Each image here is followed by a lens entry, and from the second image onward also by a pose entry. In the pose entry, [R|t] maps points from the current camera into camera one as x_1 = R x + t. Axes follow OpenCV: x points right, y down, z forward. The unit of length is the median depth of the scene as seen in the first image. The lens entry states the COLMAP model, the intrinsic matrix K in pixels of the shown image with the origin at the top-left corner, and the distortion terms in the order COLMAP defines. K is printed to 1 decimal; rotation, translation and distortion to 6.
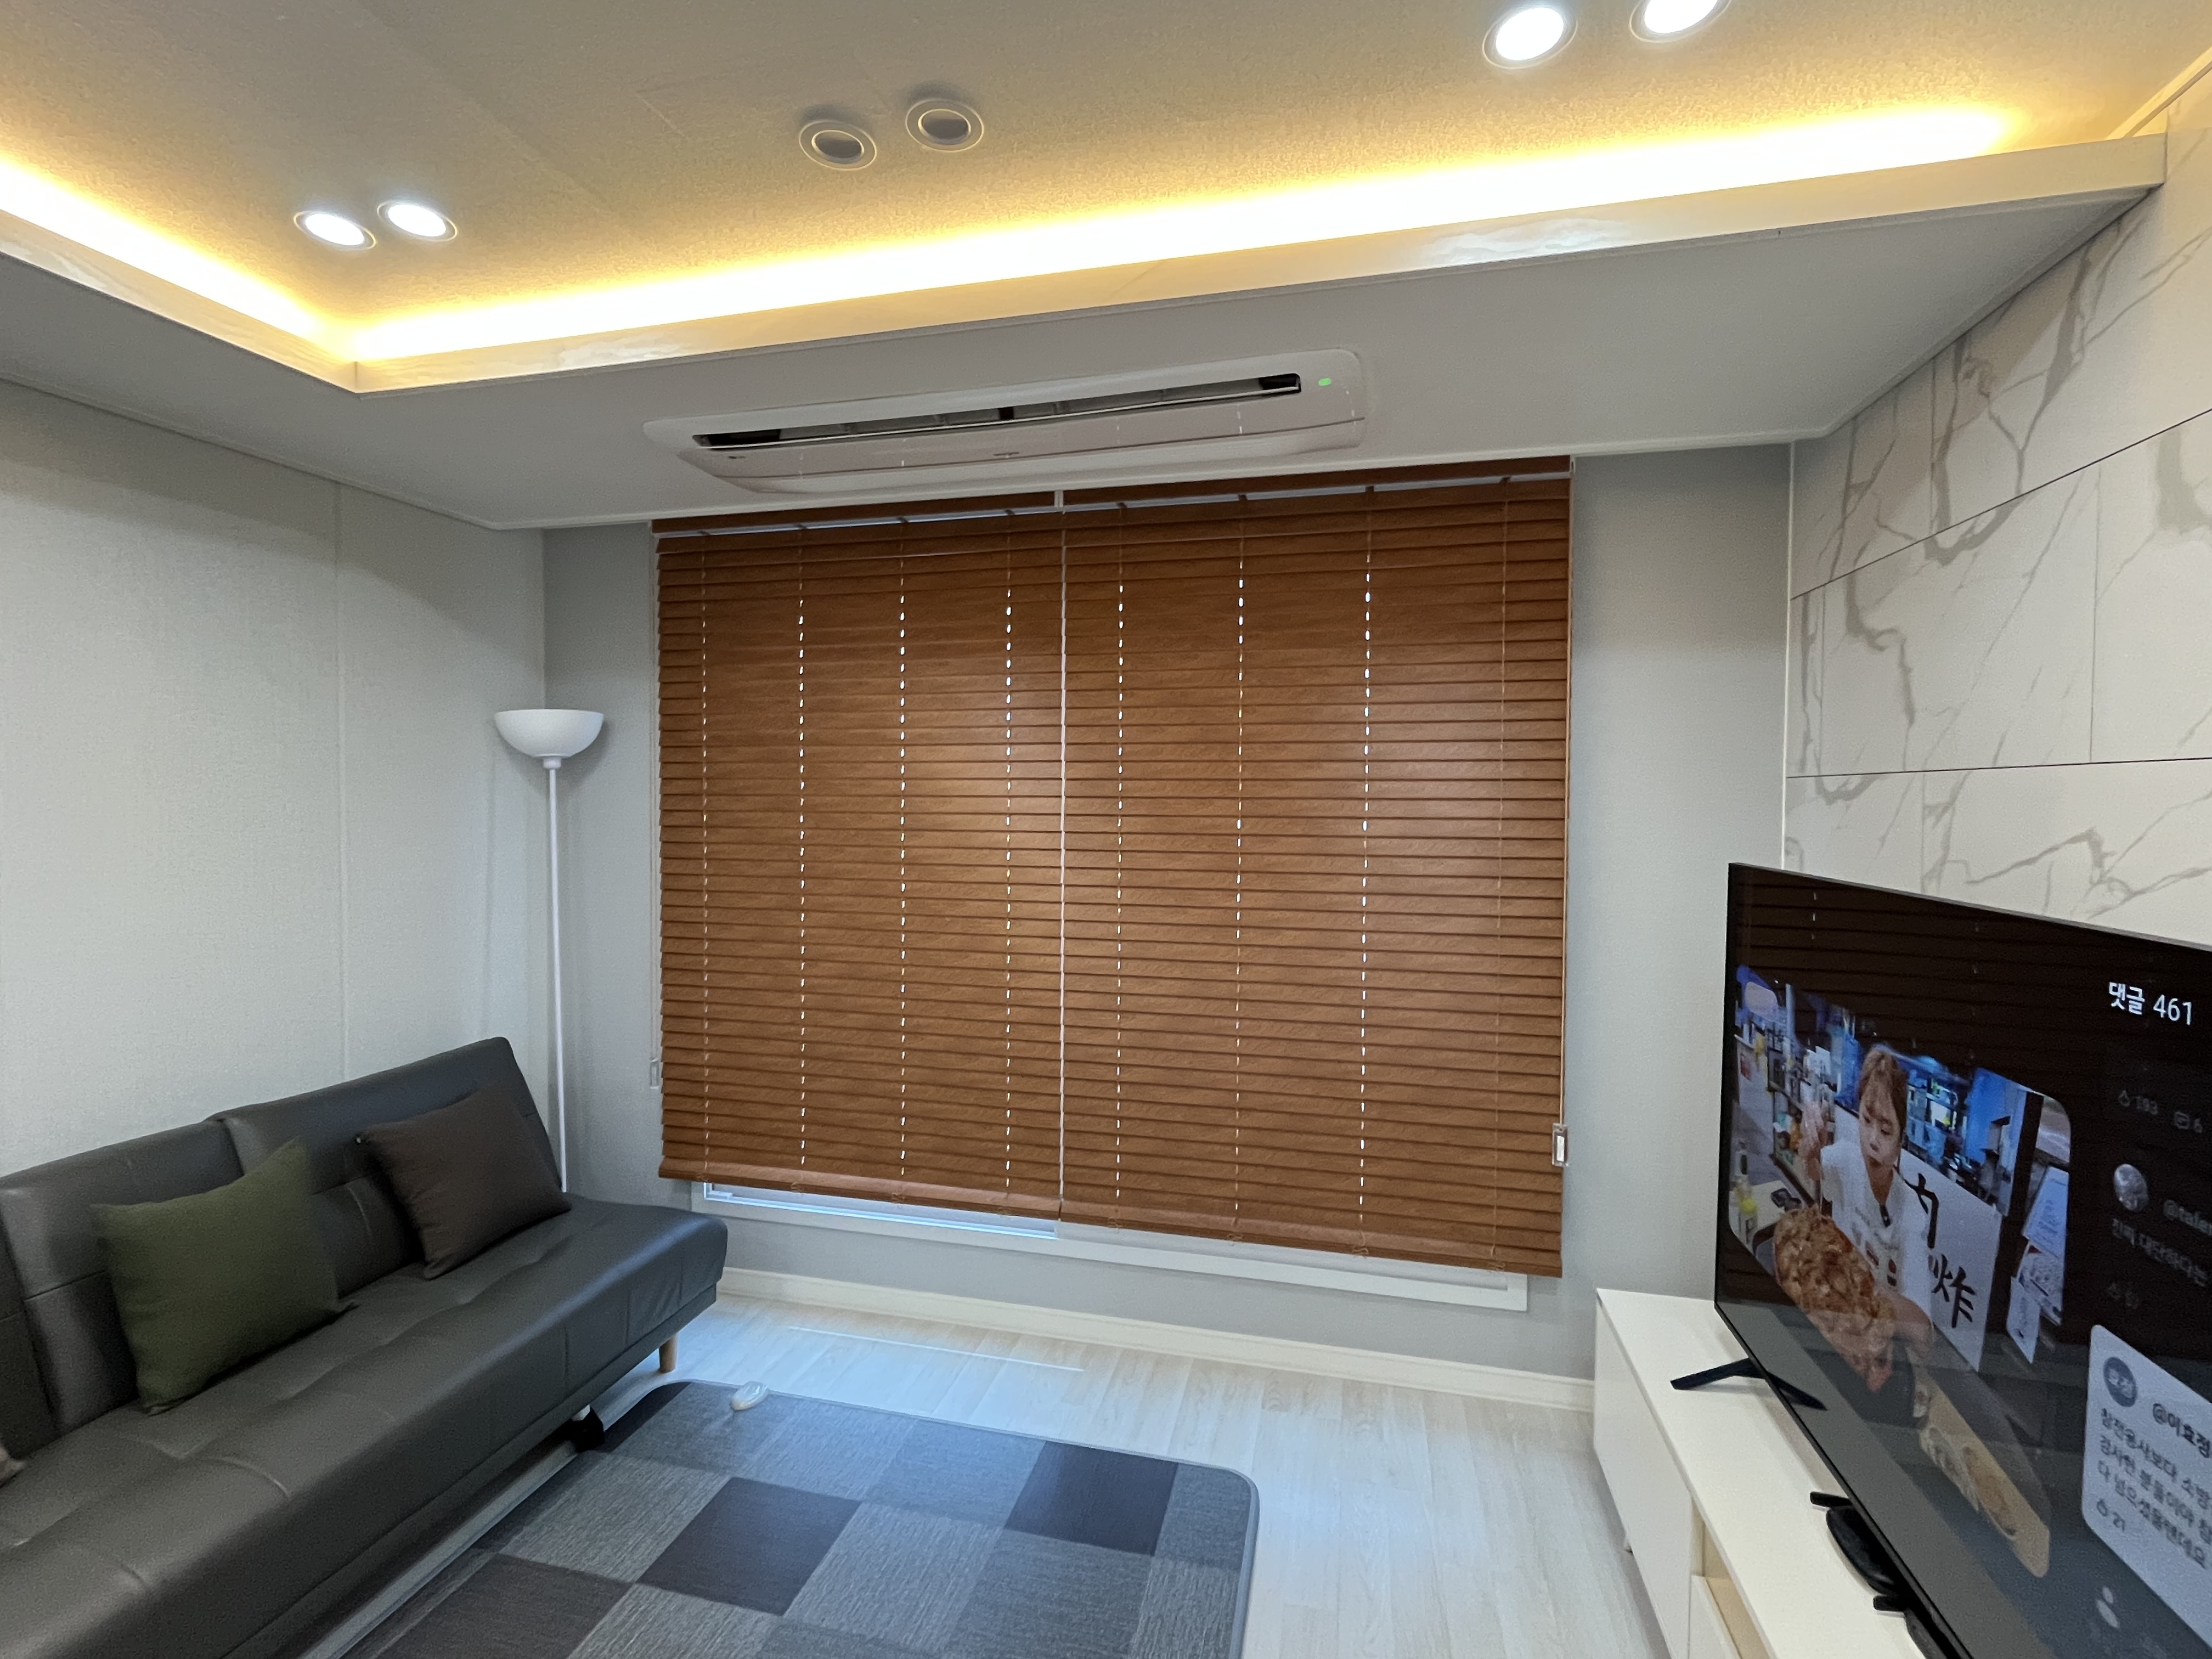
lens RADIAL K [[982.2, 0, 1107.1], [0, 982.2, 830.3], [0, 0, 1]] dist [0.011850, 0.001833]
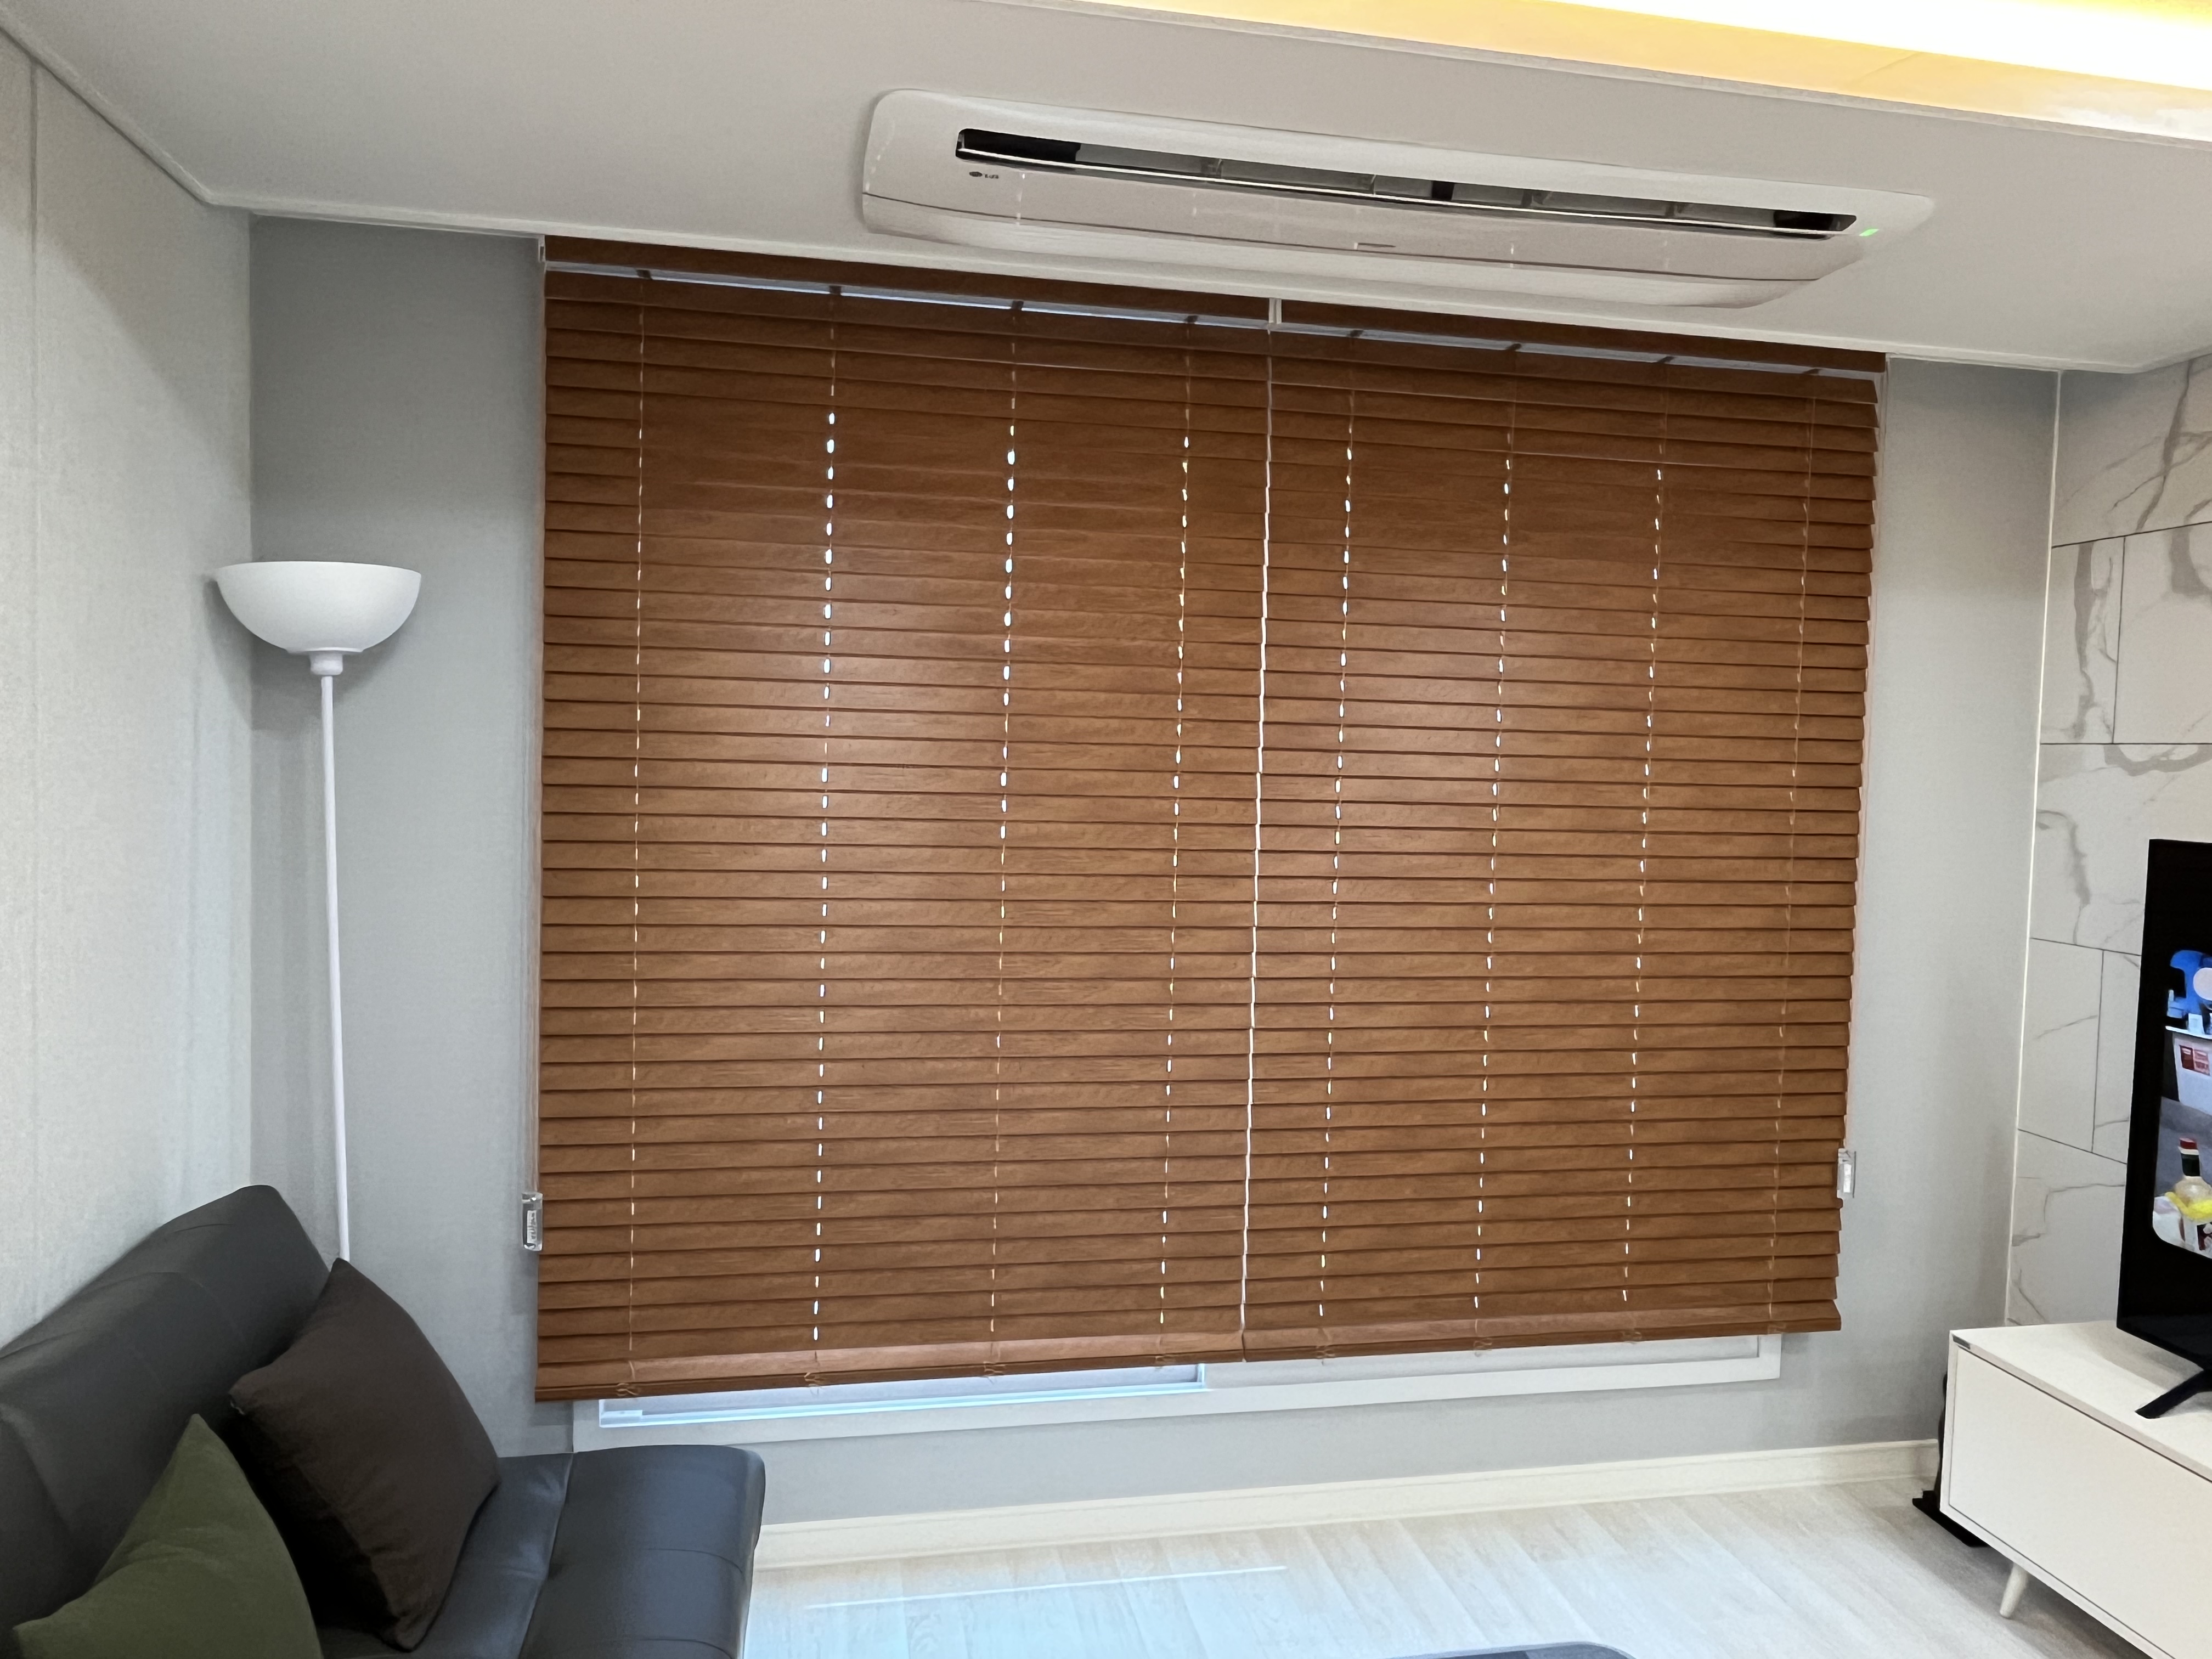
lens RADIAL K [[1410.9, 0, 1086.3], [0, 1410.9, 816.2], [0, 0, 1]] dist [0.011849, -0.001749]
pose [[0.912023, -0.001908, 0.410136, -0.563634], [-0.007896, 0.999722, 0.022209, -0.007776], [-0.410064, -0.023493, 0.911754, 0.151028]]
